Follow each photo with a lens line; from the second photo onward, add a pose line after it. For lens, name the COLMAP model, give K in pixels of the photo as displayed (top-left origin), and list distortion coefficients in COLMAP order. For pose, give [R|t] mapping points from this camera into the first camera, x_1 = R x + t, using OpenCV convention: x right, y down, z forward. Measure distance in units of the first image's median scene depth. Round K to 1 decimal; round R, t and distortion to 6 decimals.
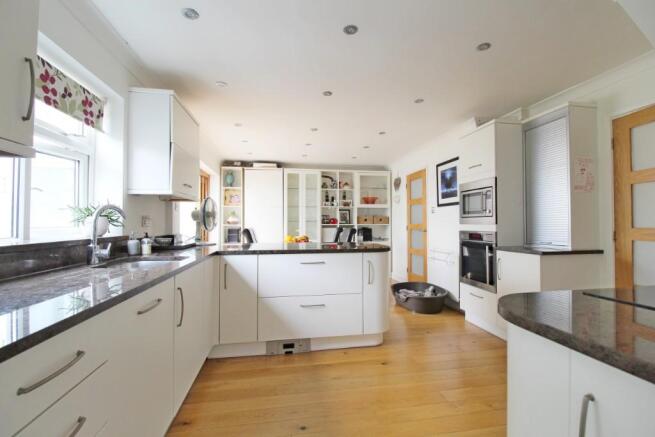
lens RADIAL K [[303.9, 0, 331.5], [0, 303.9, 217.6], [0, 0, 1]] dist [-0.022035, -0.000100]
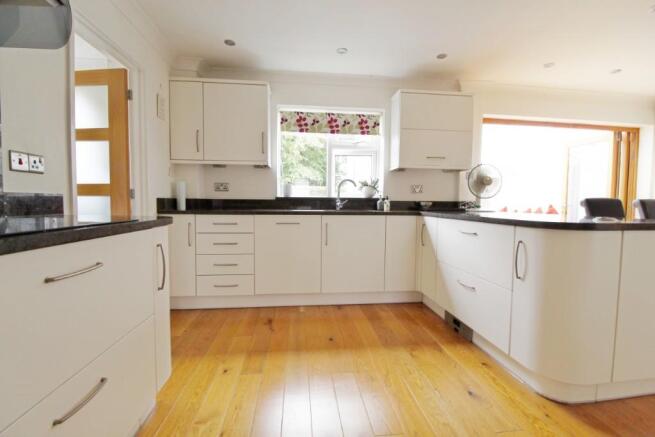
lens RADIAL K [[303.9, 0, 330.1], [0, 303.9, 219.3], [0, 0, 1]] dist [-0.022035, -0.000100]
pose [[-0.057792, 0.058827, -0.996594, 0.962798], [0.014628, 0.998205, 0.058074, 0.076712], [0.998221, -0.011222, -0.058549, 0.864410]]
